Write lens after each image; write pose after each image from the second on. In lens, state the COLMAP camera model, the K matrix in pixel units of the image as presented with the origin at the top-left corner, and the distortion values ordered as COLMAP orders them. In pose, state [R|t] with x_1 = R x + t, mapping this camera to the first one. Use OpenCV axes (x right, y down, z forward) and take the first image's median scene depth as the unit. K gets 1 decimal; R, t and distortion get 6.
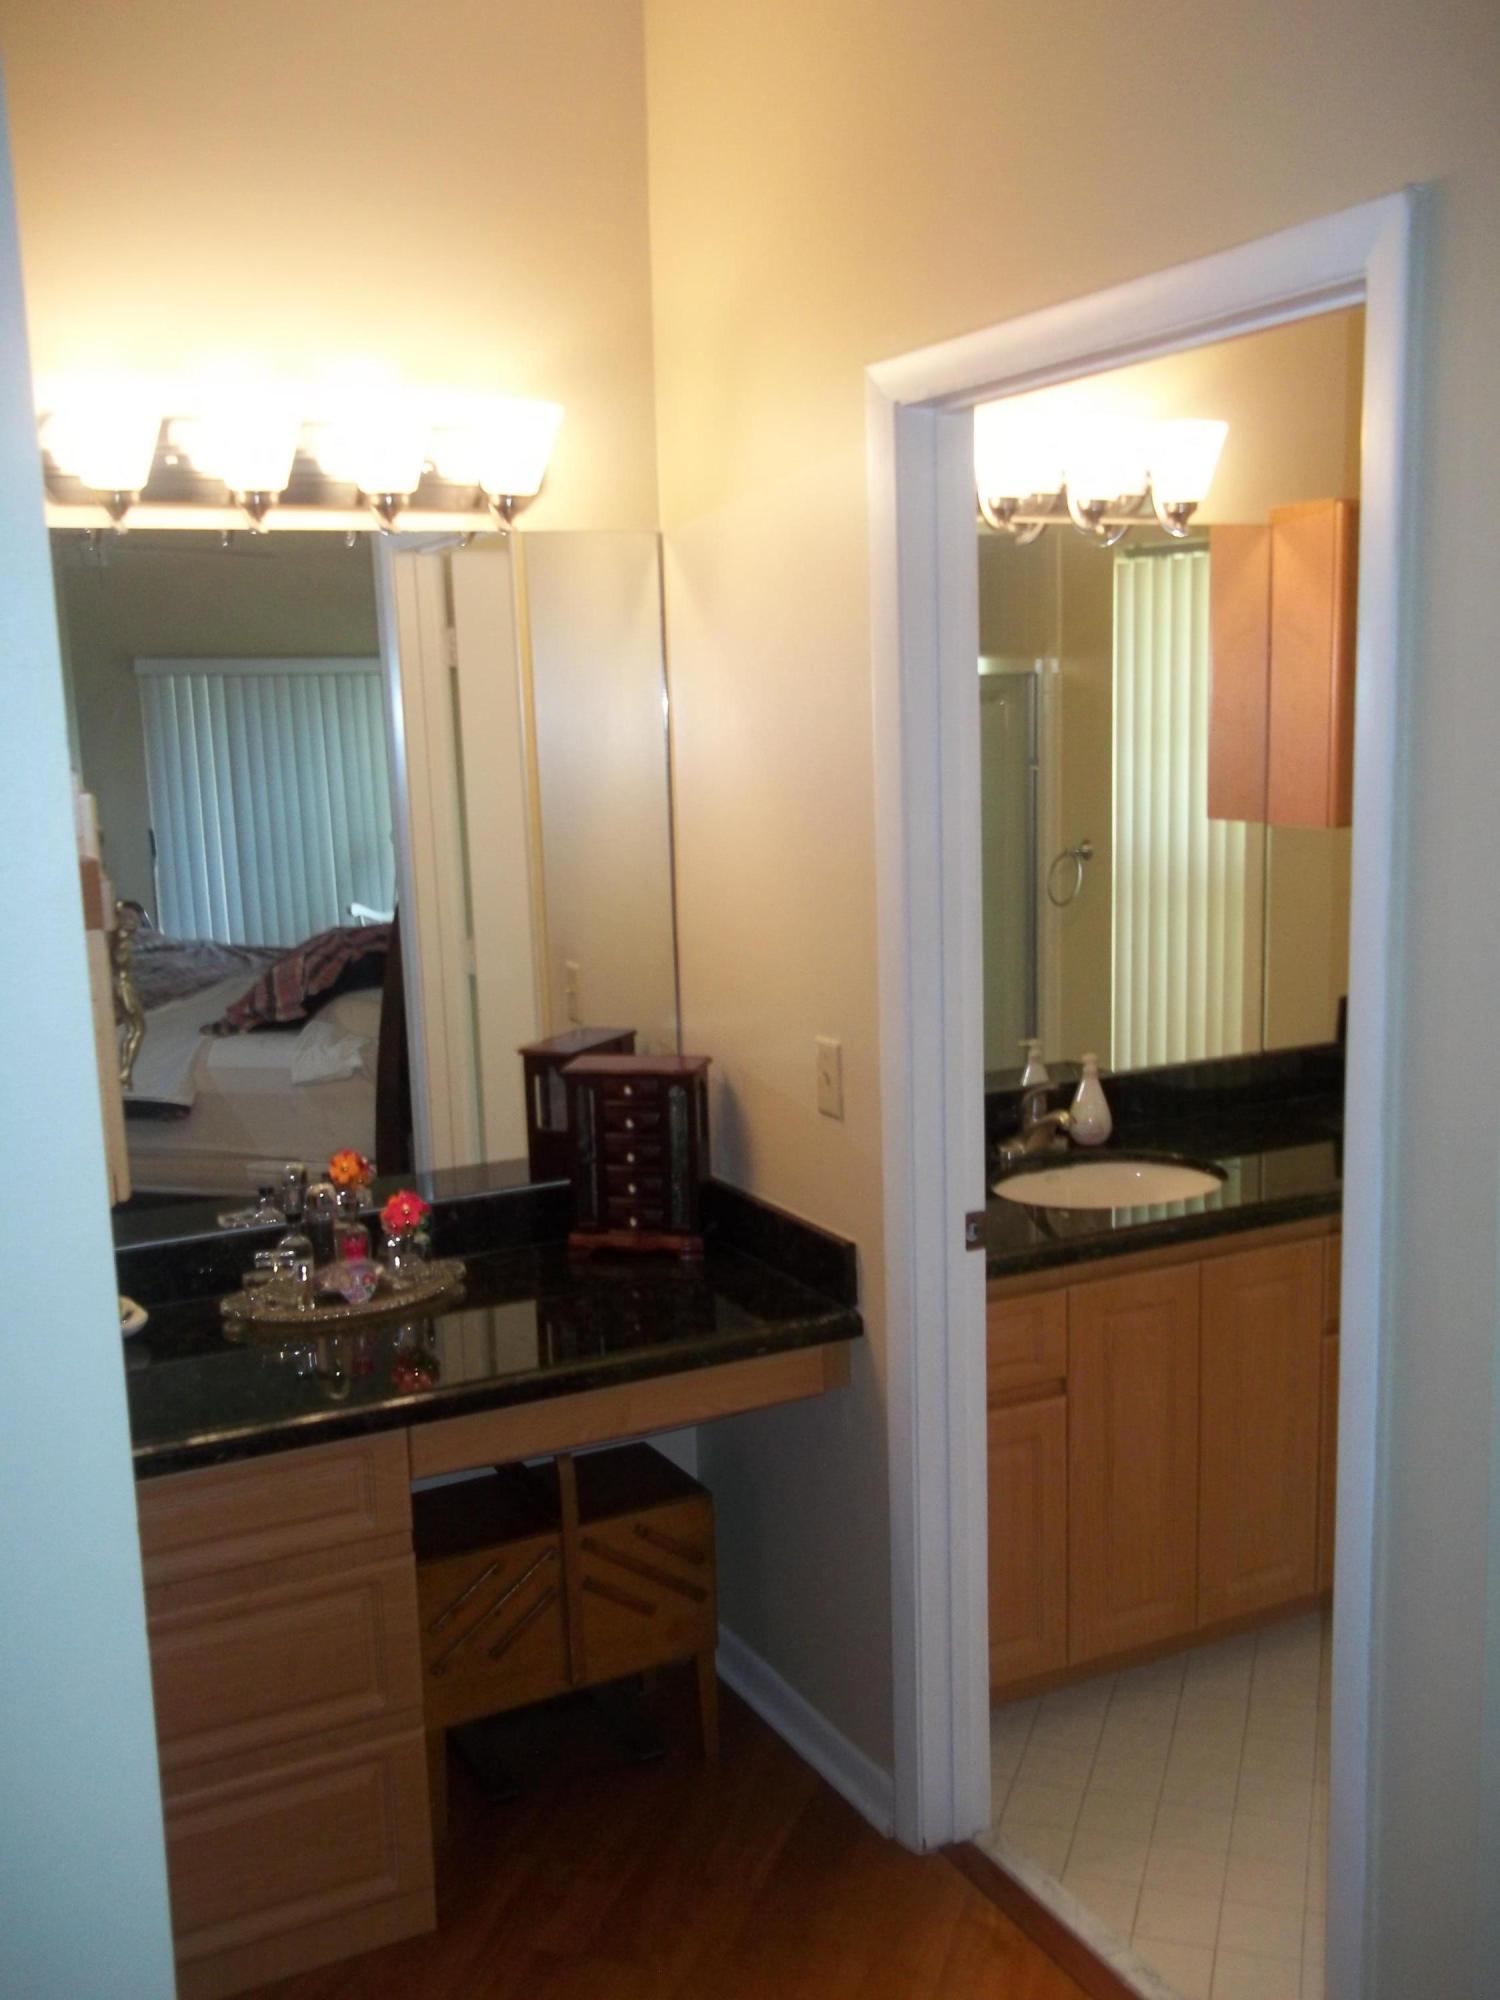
lens RADIAL K [[1918.6, 0, 755.0], [0, 1918.6, 996.7], [0, 0, 1]] dist [0.011489, 0.000000]
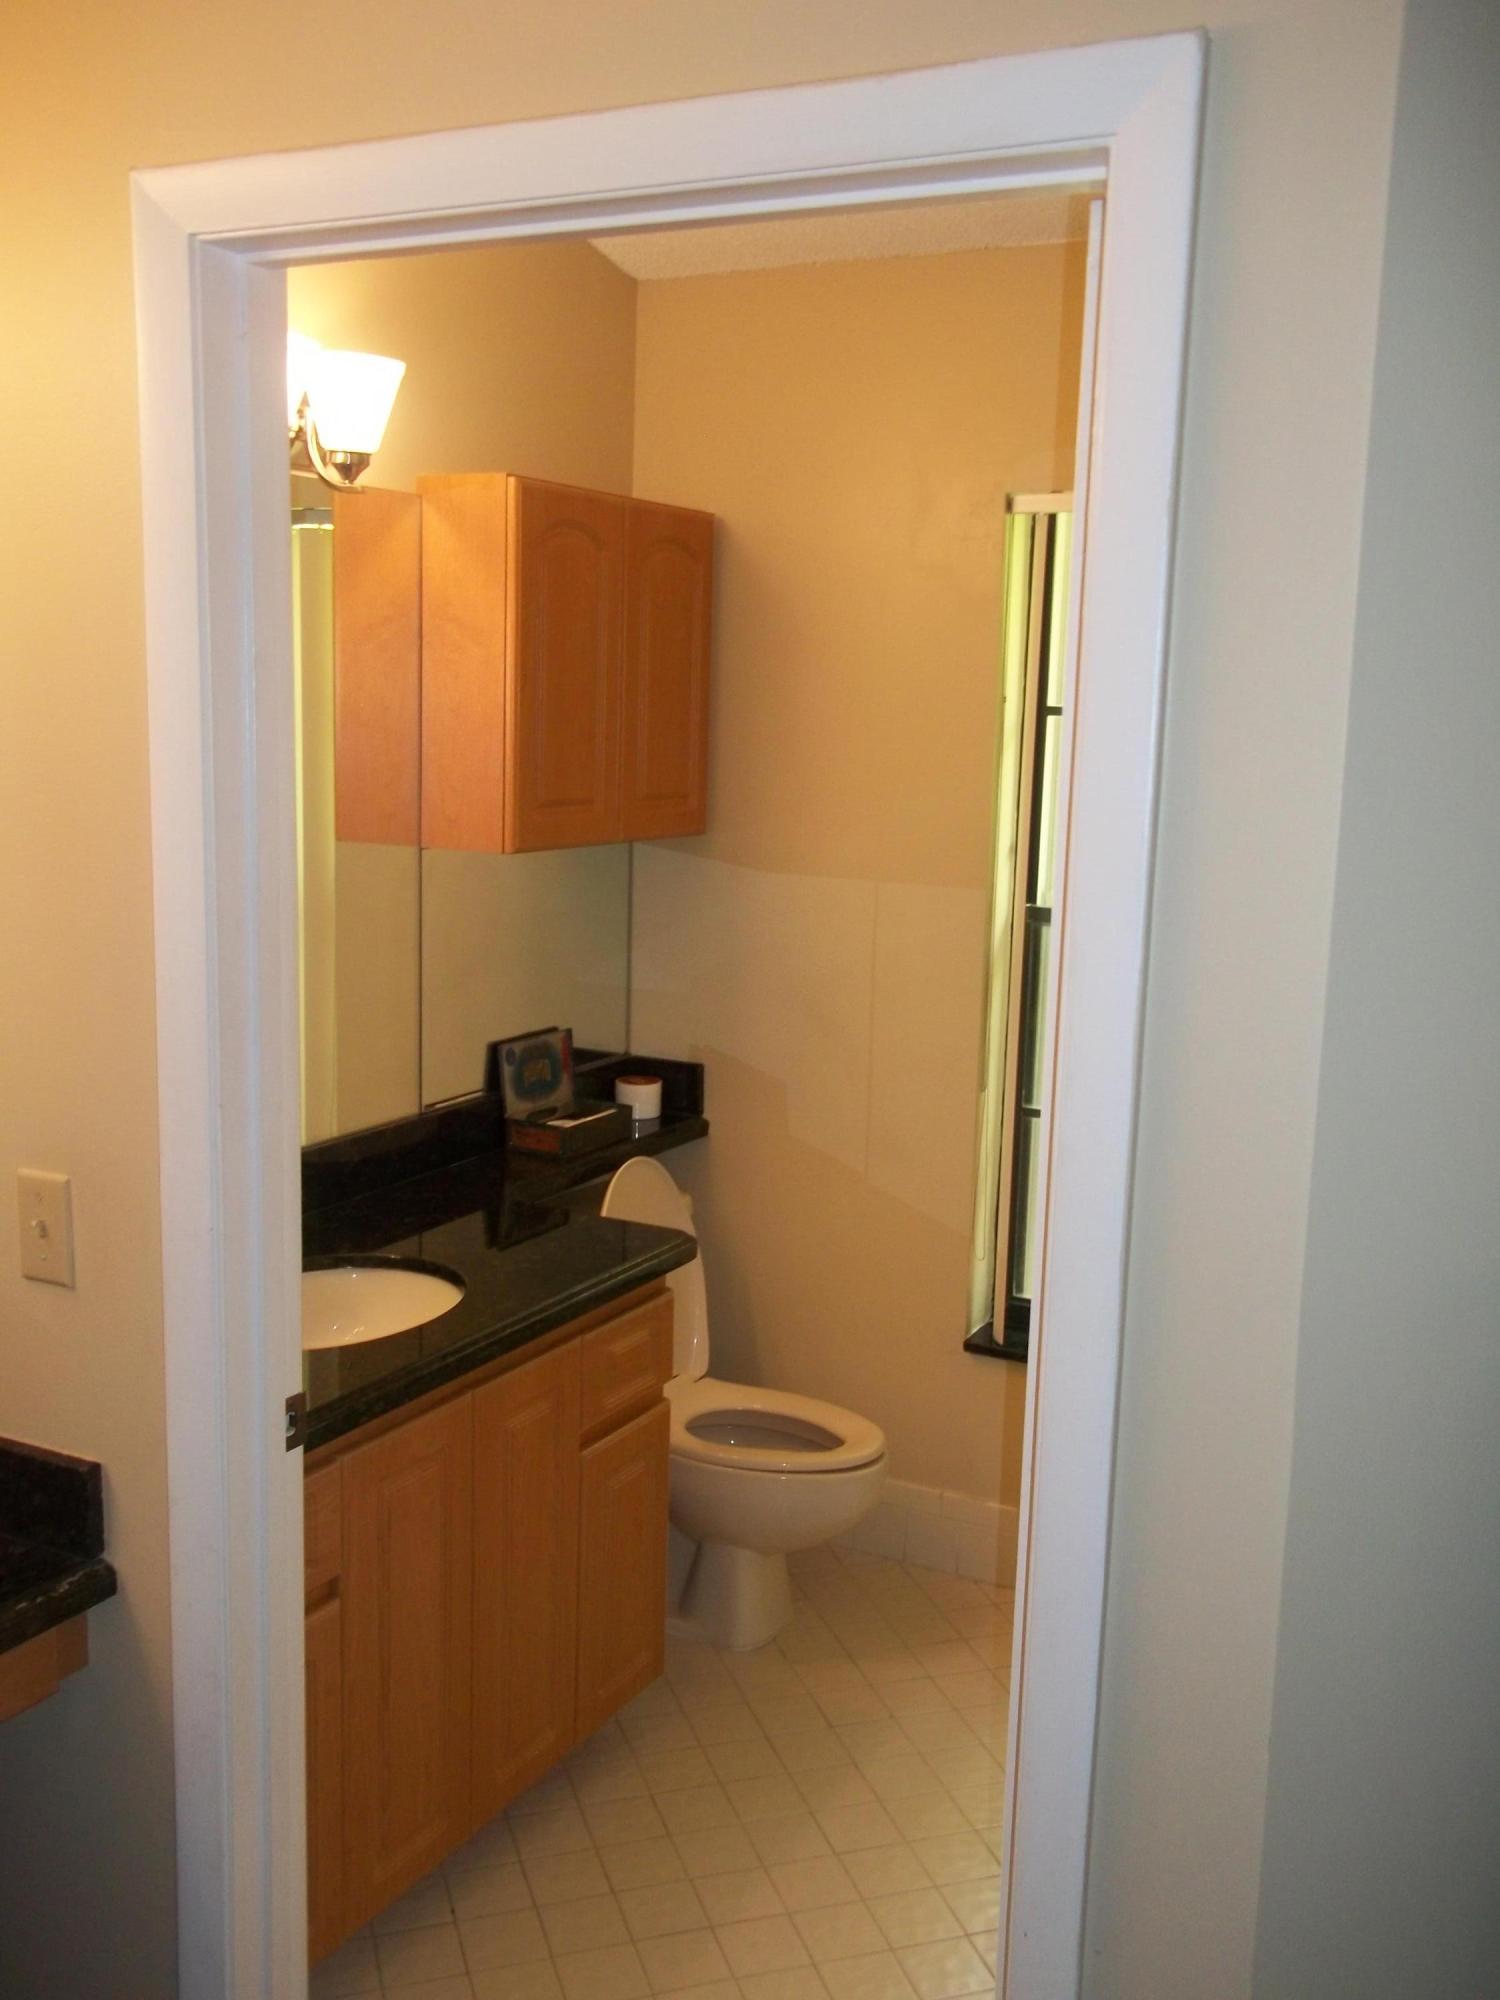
lens RADIAL K [[1918.6, 0, 746.1], [0, 1918.6, 1013.8], [0, 0, 1]] dist [0.011489, 0.000000]
pose [[0.808933, -0.046596, 0.586052, -0.156275], [0.042771, 0.998877, 0.020382, -0.036890], [-0.586343, 0.008579, 0.810017, 0.300922]]
